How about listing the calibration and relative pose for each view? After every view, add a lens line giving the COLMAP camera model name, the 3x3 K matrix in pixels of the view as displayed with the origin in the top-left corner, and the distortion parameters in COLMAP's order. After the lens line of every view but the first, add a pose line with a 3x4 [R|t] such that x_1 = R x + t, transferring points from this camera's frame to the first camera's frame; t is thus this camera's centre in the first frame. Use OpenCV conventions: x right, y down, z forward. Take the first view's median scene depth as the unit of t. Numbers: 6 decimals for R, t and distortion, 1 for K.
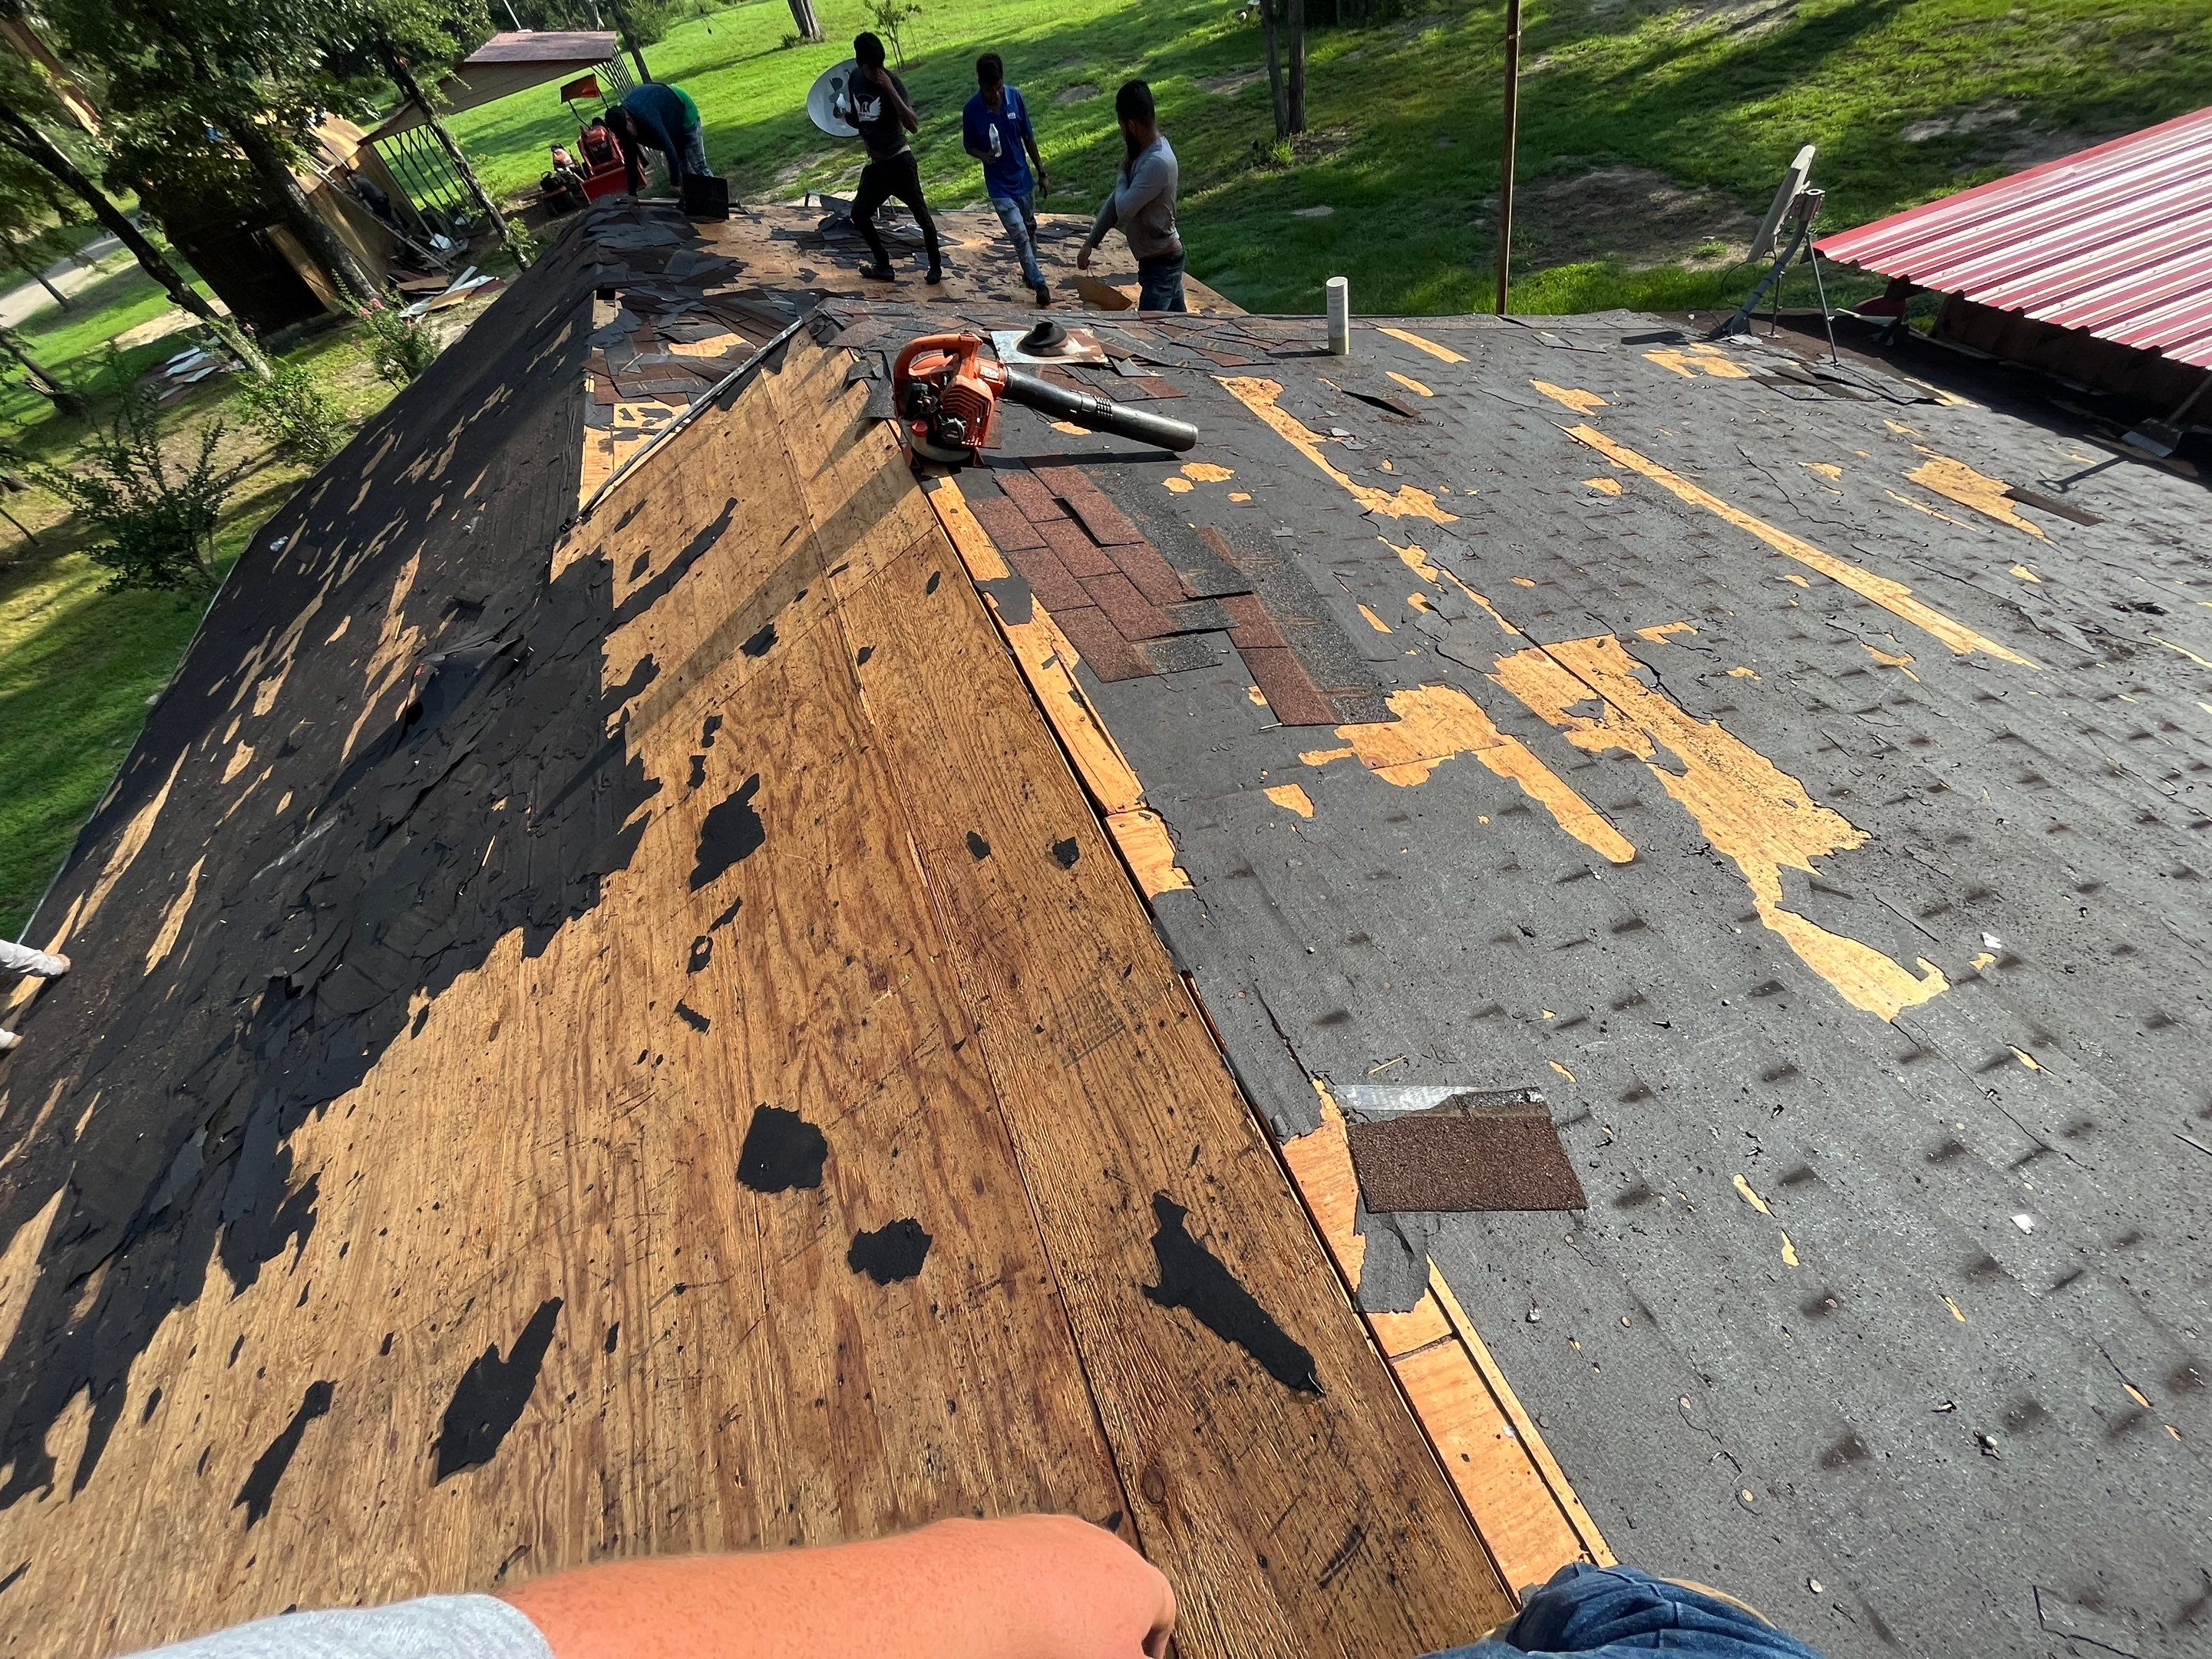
lens RADIAL K [[903.3, 0, 1106.0], [0, 903.3, 829.5], [0, 0, 1]] dist [-0.003820, 0.000182]
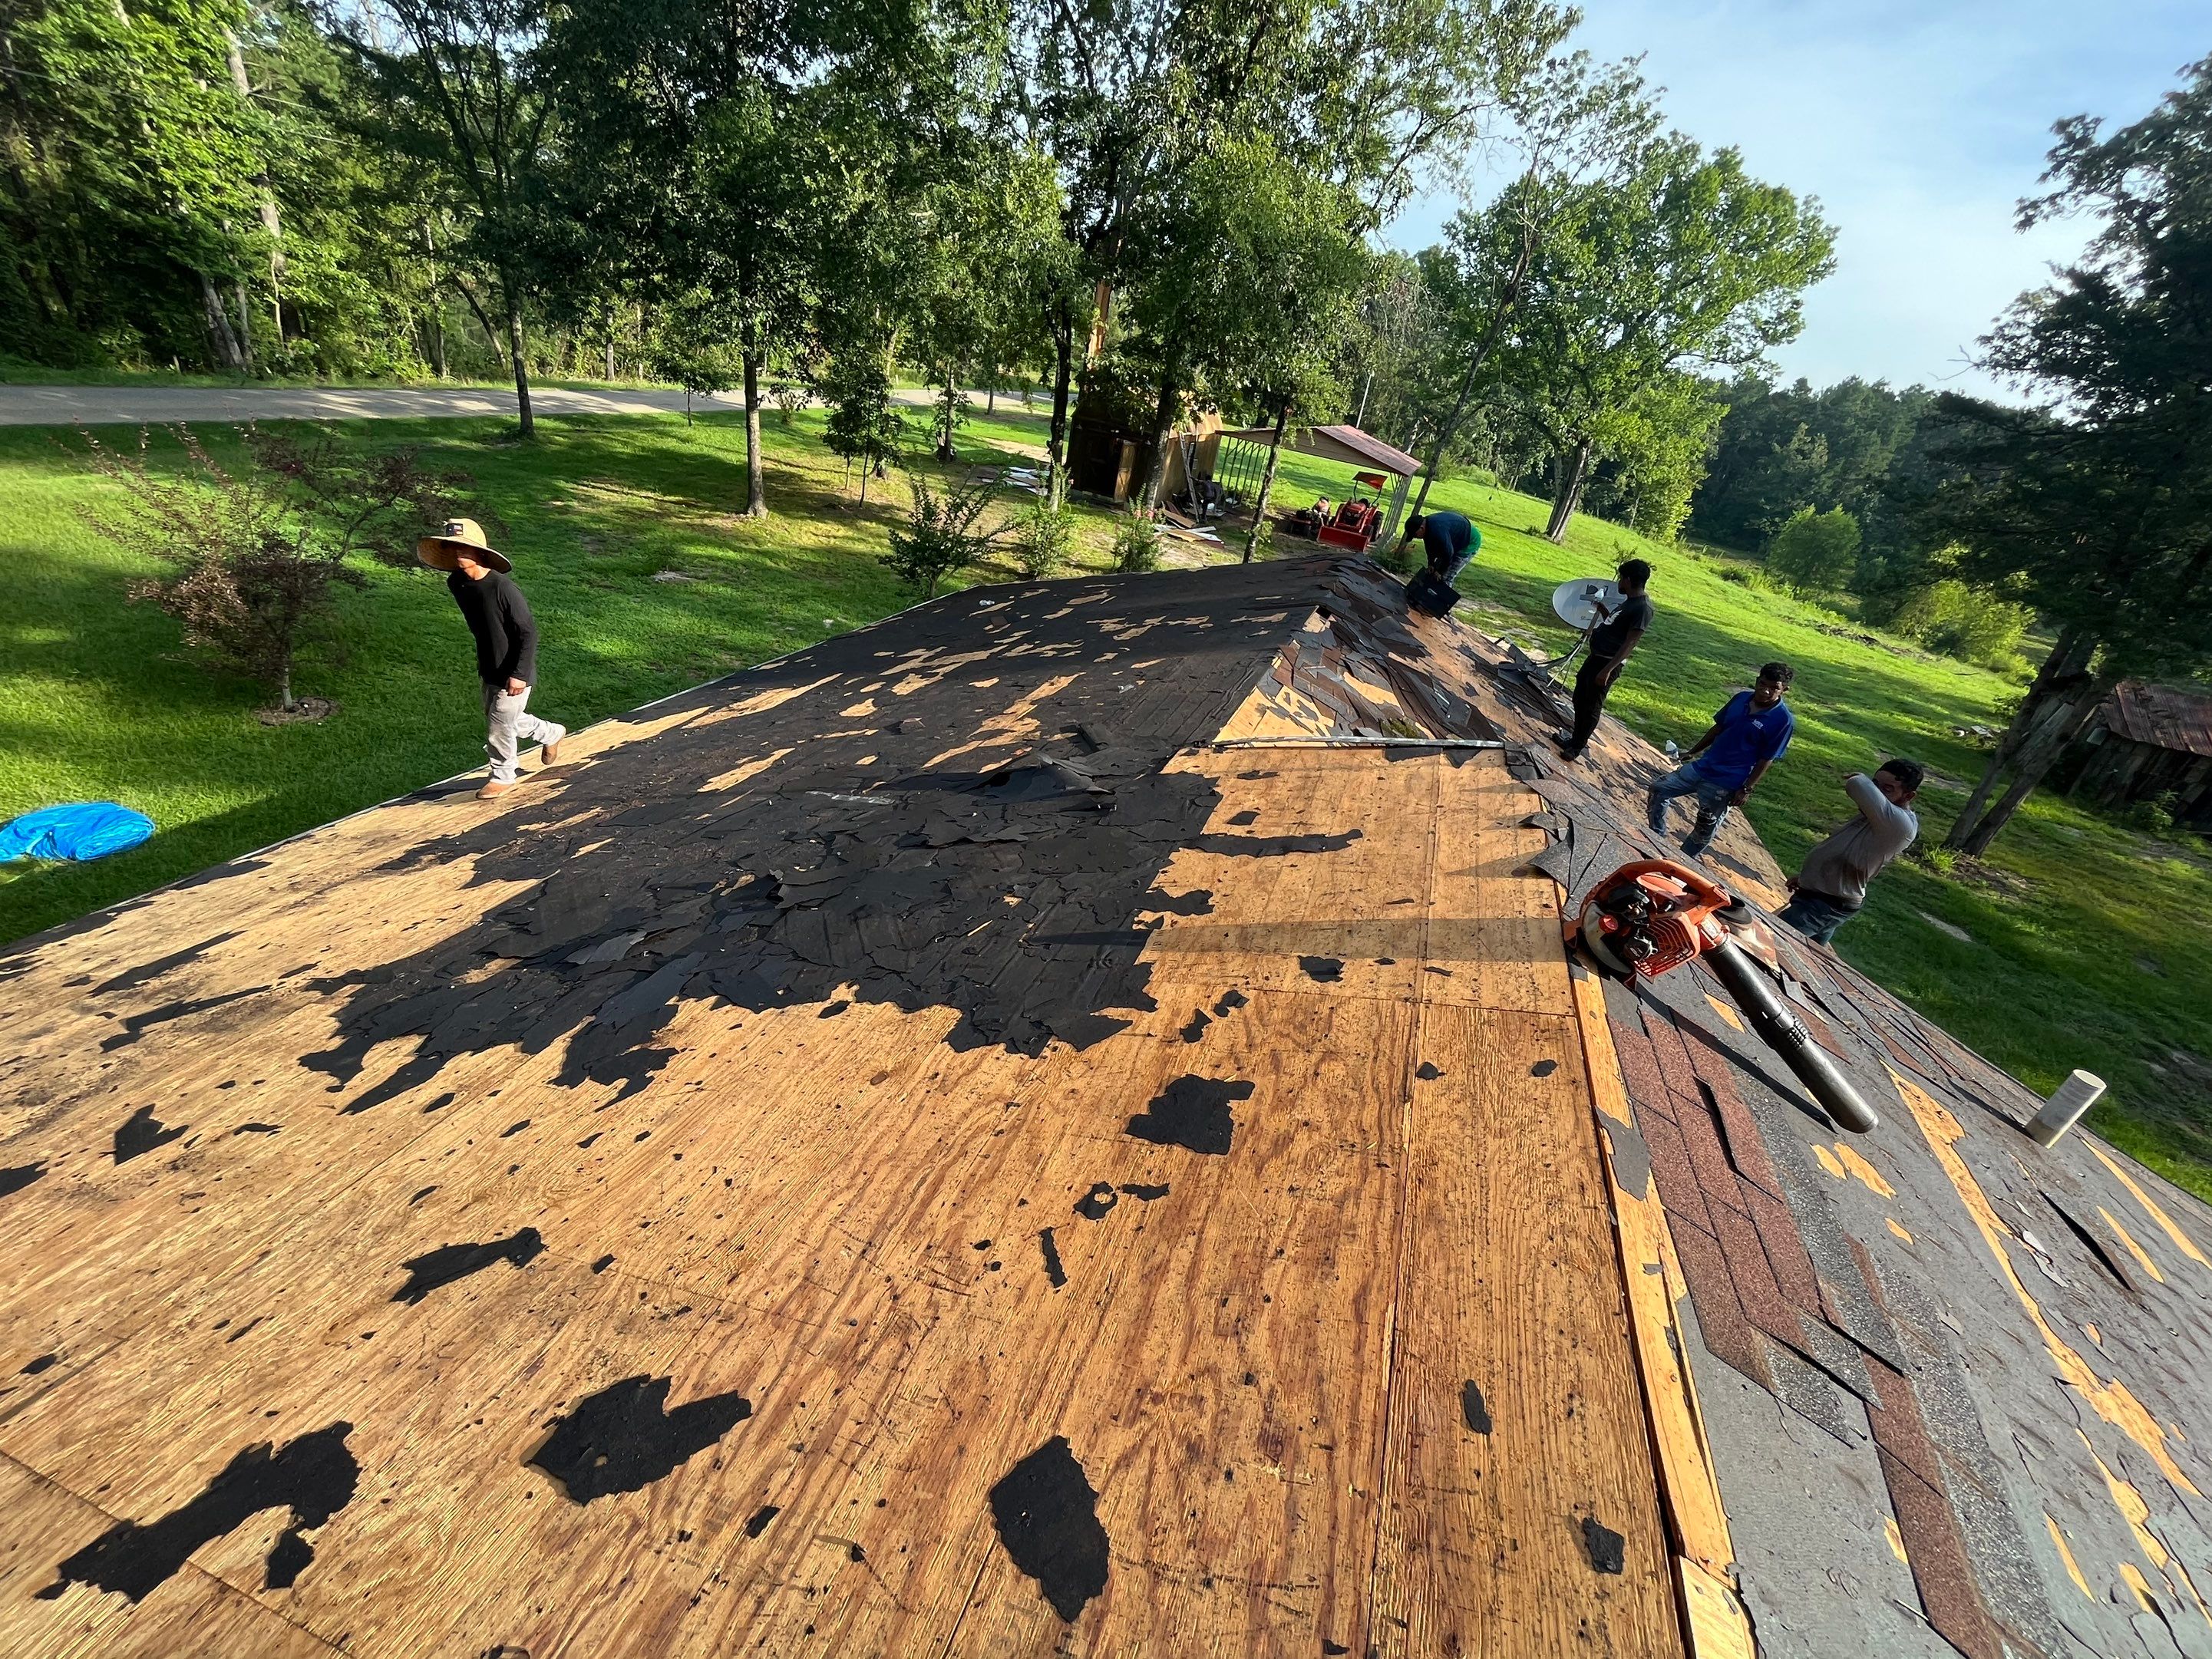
lens RADIAL K [[894.6, 0, 1111.1], [0, 894.6, 830.7], [0, 0, 1]] dist [-0.000580, -0.000265]
pose [[0.685599, 0.604443, -0.405712, -0.223156], [-0.707494, 0.684517, -0.175755, 0.022114], [0.171483, 0.407536, 0.896944, 0.023867]]
